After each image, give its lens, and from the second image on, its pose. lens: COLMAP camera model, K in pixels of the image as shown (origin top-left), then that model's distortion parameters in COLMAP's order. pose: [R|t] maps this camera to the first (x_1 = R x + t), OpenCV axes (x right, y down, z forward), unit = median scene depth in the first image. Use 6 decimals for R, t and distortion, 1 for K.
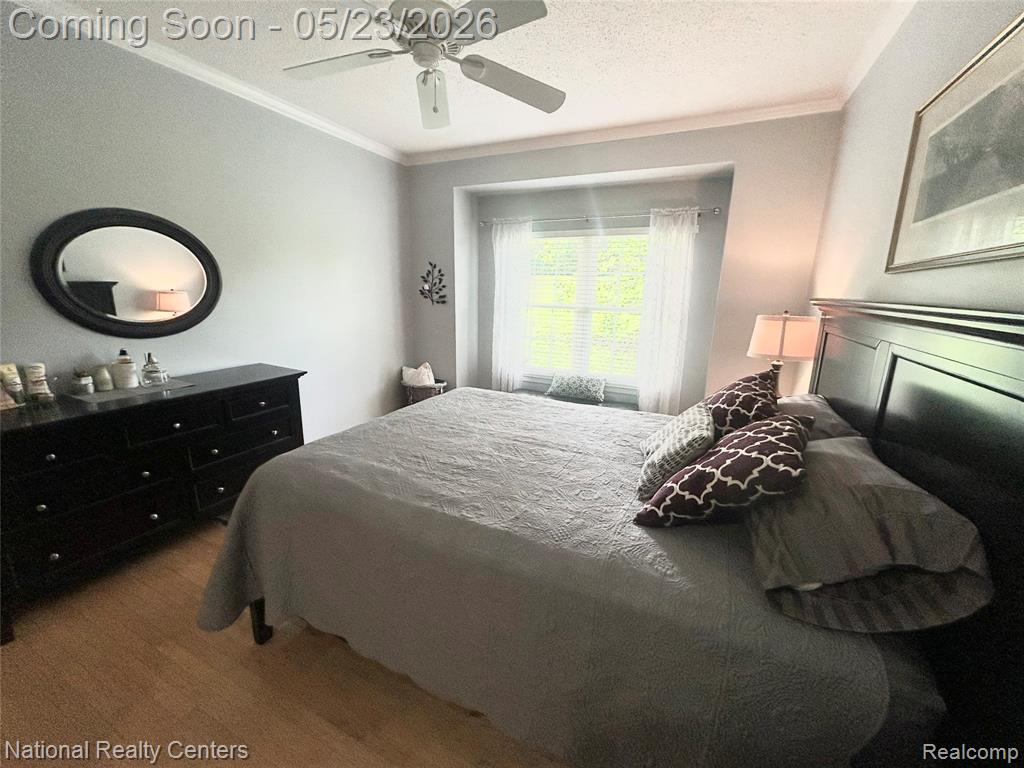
lens RADIAL K [[409.2, 0, 508.3], [0, 409.2, 382.8], [0, 0, 1]] dist [-0.003175, 0.001089]
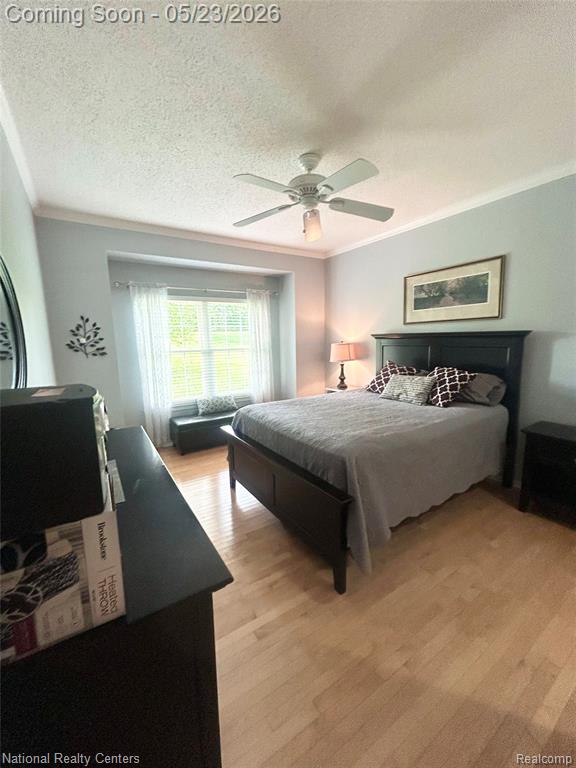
lens RADIAL K [[306.9, 0, 287.9], [0, 306.9, 380.3], [0, 0, 1]] dist [-0.003175, 0.001089]
pose [[0.512191, -0.151446, 0.845414, -0.591018], [0.229776, 0.972613, 0.035023, -0.050662], [-0.827565, 0.176317, 0.532962, 0.203680]]
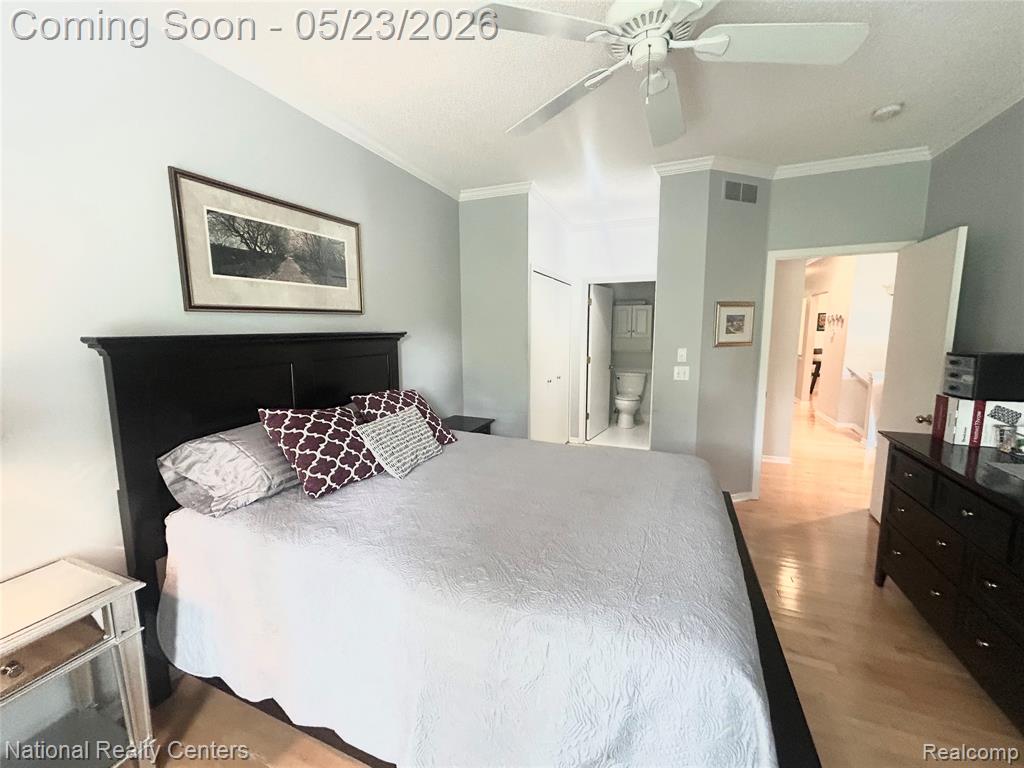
lens RADIAL K [[409.2, 0, 510.4], [0, 409.2, 379.6], [0, 0, 1]] dist [-0.003175, 0.001089]
pose [[-0.997219, -0.002303, -0.074497, 0.056782], [-0.028935, 0.933092, 0.358472, -0.189610], [0.068687, 0.359631, -0.930563, 0.792690]]
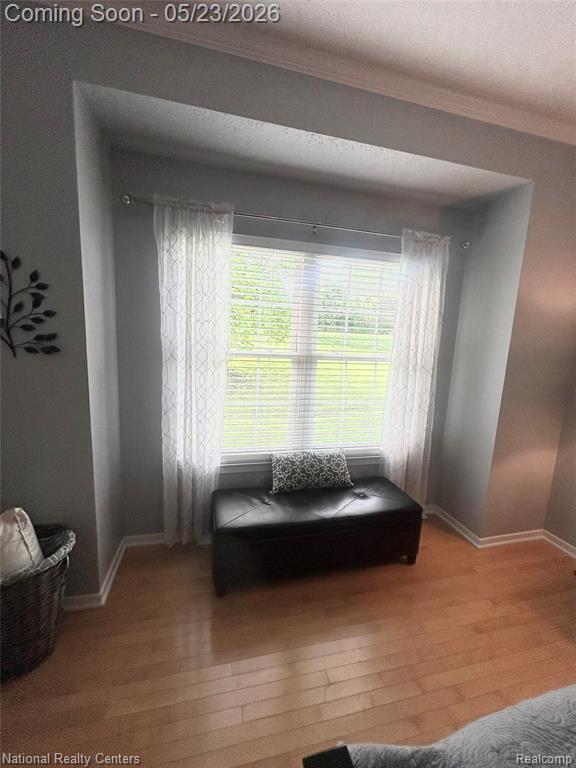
lens RADIAL K [[306.9, 0, 287.7], [0, 306.9, 381.0], [0, 0, 1]] dist [-0.003175, 0.001089]
pose [[0.765571, -0.076203, 0.638823, -0.176065], [0.120558, 0.992363, -0.026102, -0.128030], [-0.631955, 0.096998, 0.768911, 0.605248]]
